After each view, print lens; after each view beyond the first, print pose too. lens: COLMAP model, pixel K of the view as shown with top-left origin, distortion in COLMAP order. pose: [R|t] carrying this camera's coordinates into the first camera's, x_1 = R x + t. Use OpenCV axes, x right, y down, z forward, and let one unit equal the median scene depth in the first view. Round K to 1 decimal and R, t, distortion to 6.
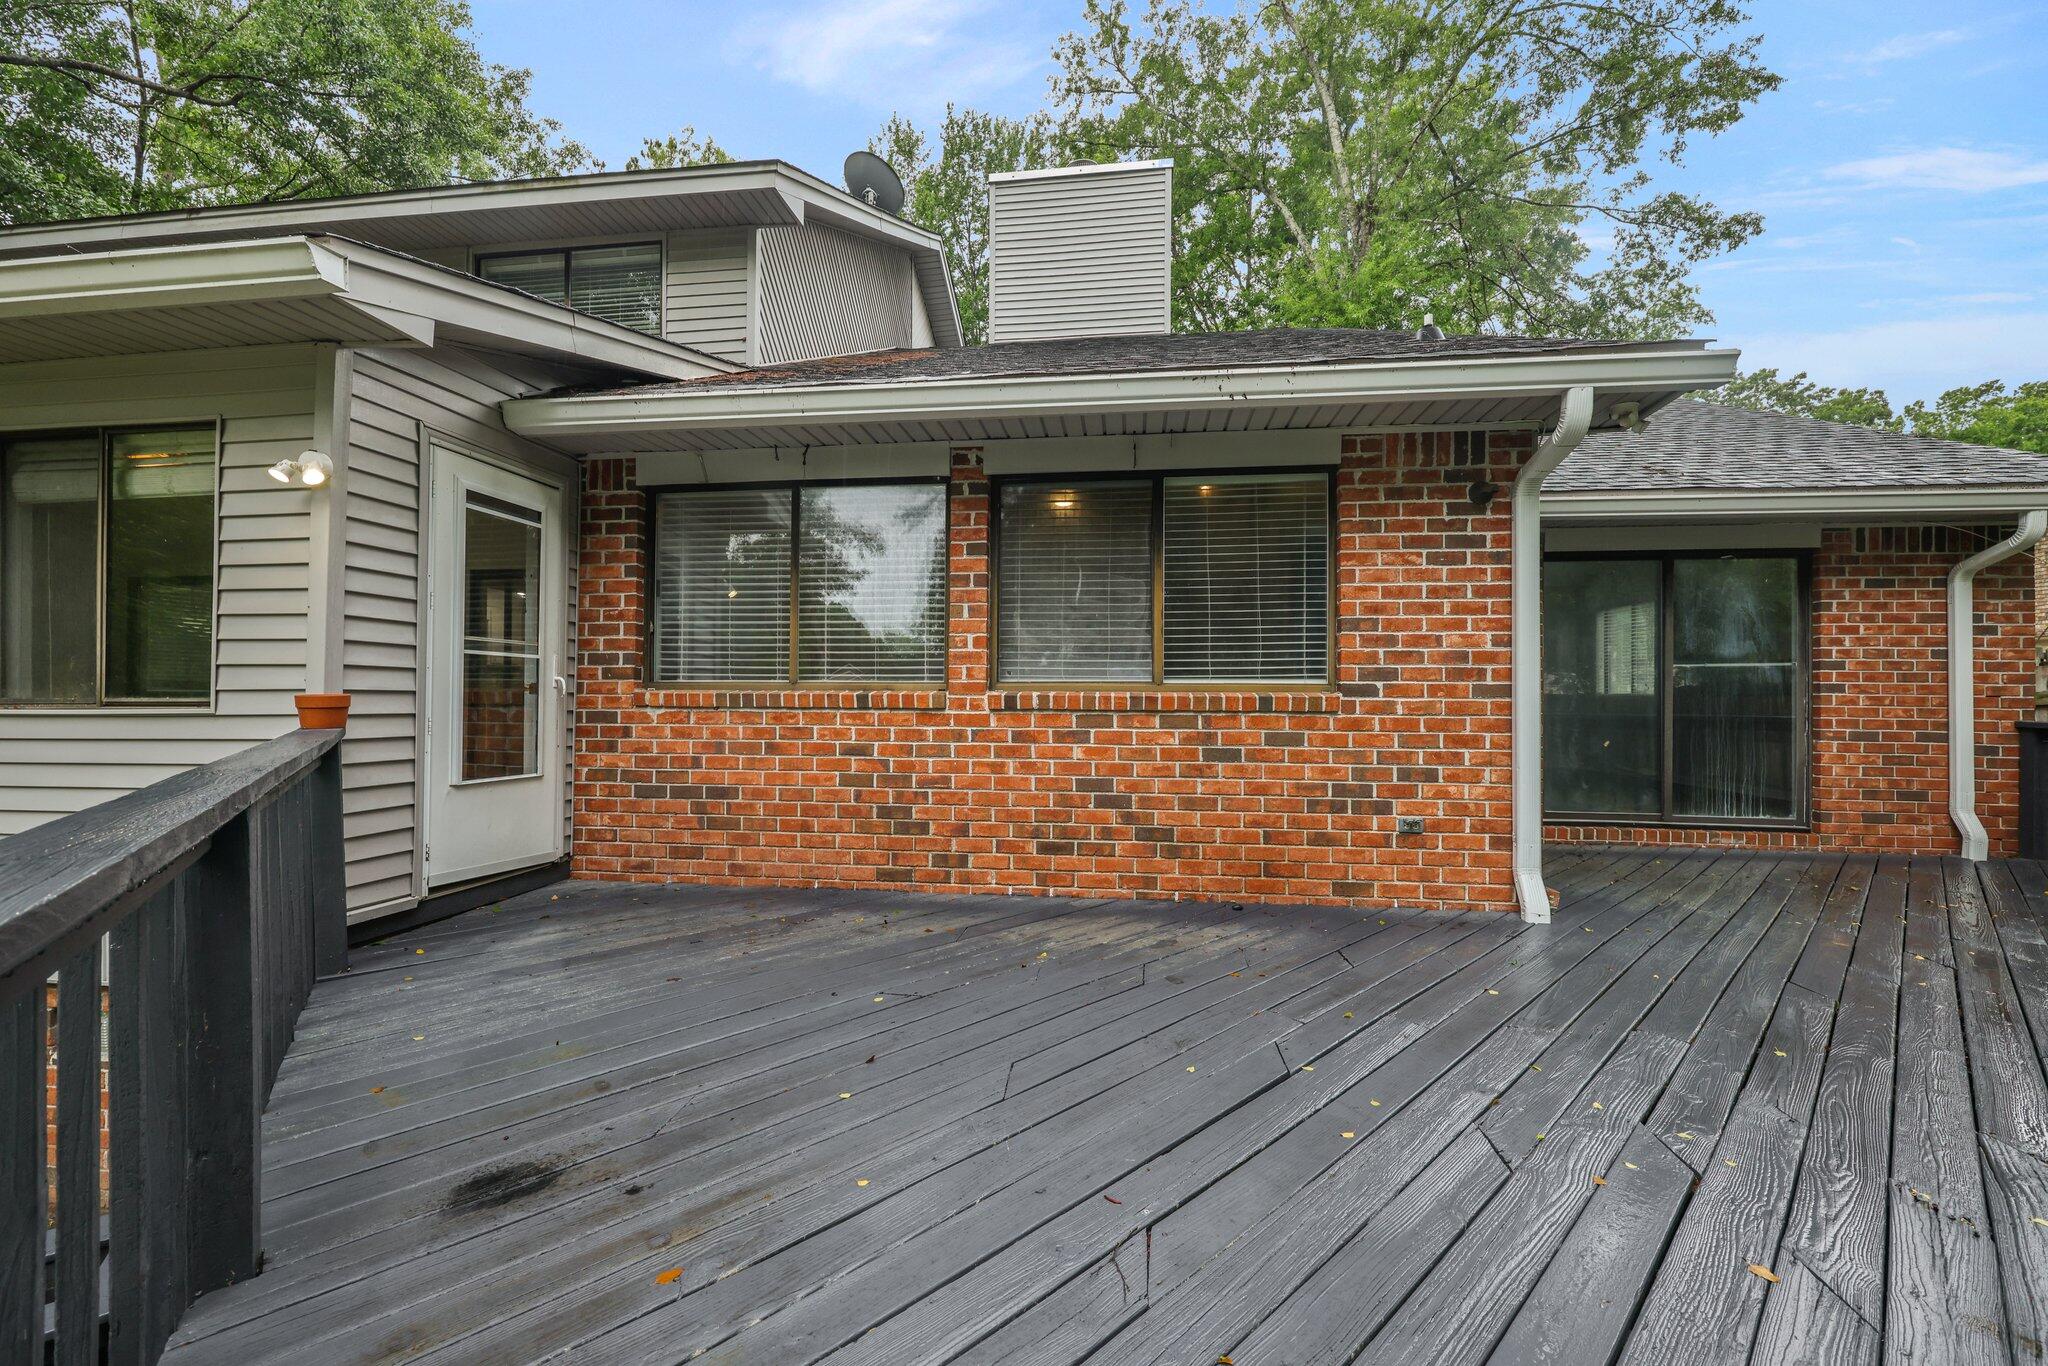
lens RADIAL K [[825.2, 0, 1024.6], [0, 825.2, 689.9], [0, 0, 1]] dist [0.001271, 0.000028]
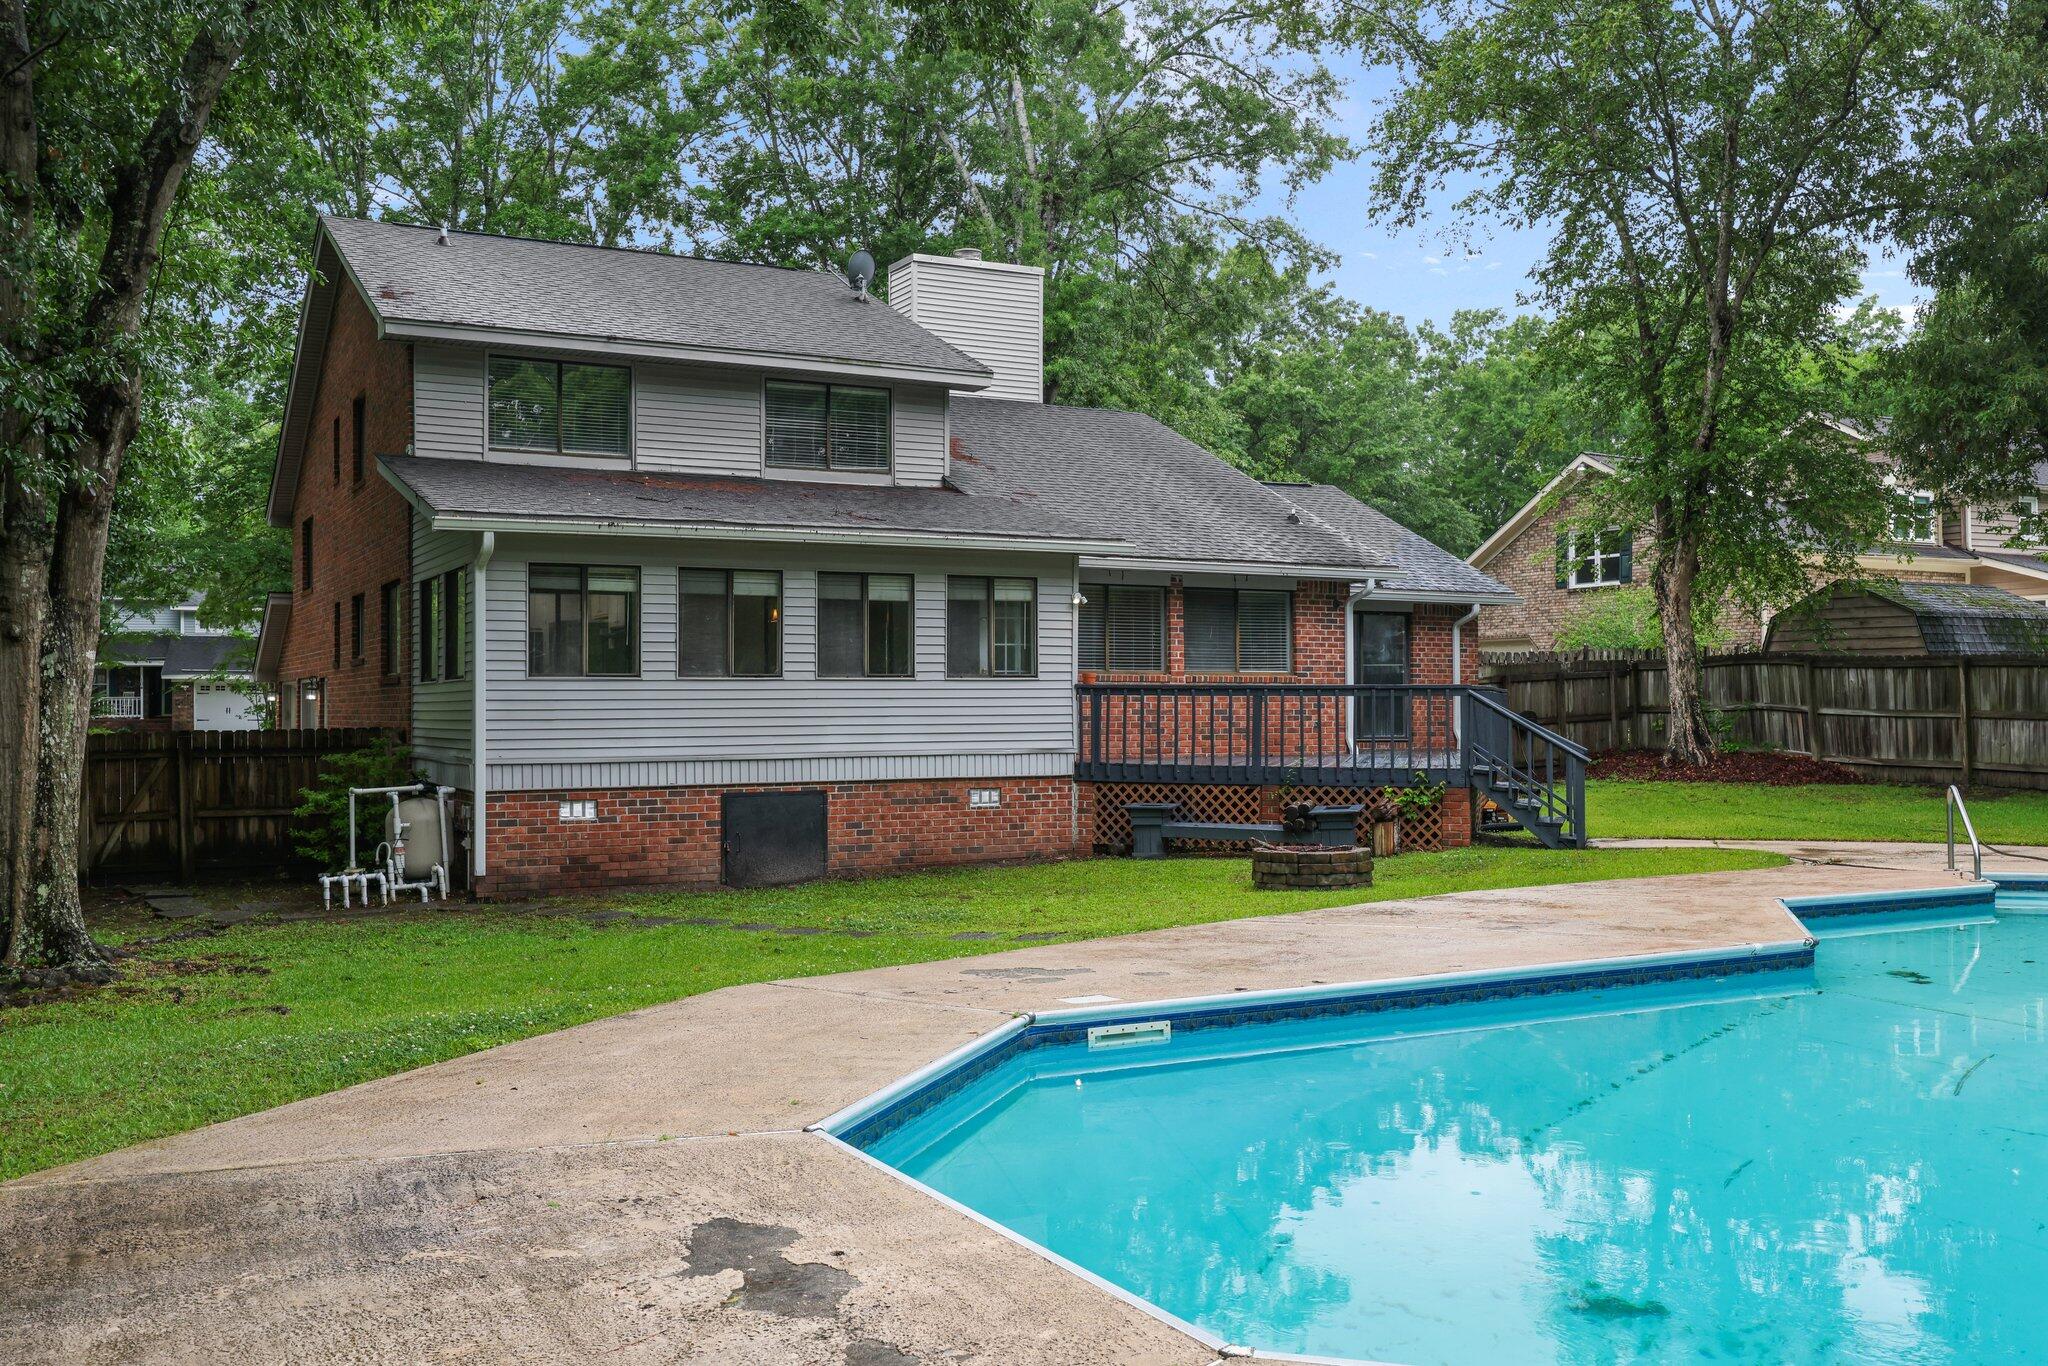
lens RADIAL K [[1879.7, 0, 1016.8], [0, 1879.7, 683.8], [0, 0, 1]] dist [0.003235, 0.000000]
pose [[0.820950, 0.001822, 0.570997, -3.576523], [0.000675, 0.999991, -0.004160, 0.050985], [-0.570999, 0.003801, 0.820942, -3.247841]]
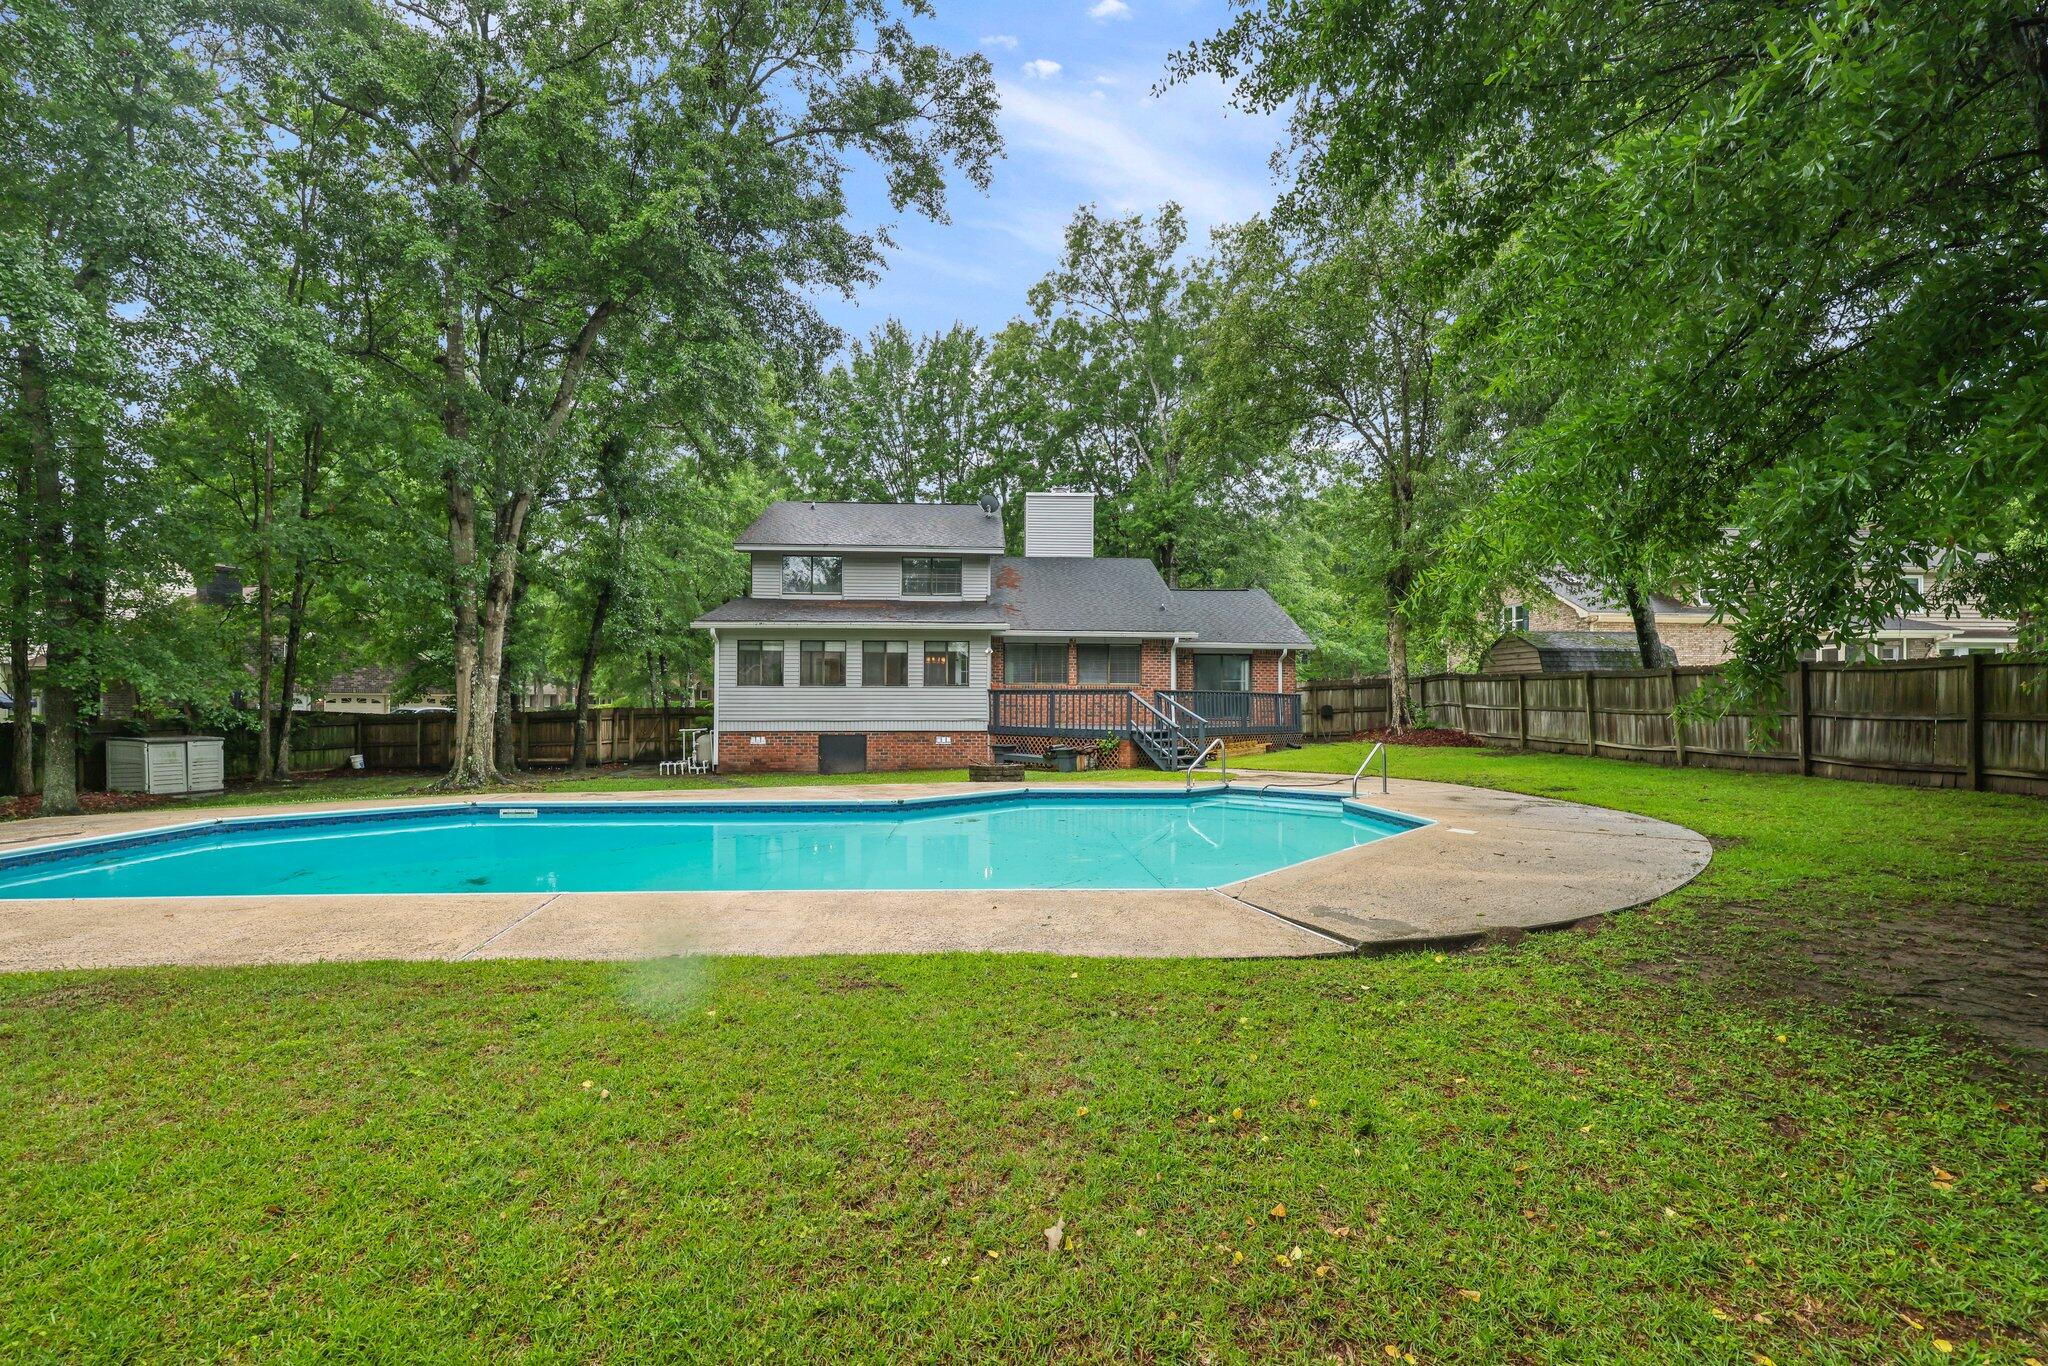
lens RADIAL K [[918.0, 0, 1011.2], [0, 918.0, 687.2], [0, 0, 1]] dist [-0.000504, 0.000510]
pose [[0.986038, 0.005474, 0.166430, -1.373059], [-0.003287, 0.999905, -0.013415, 0.090207], [-0.166487, 0.012681, 0.985962, -4.494272]]
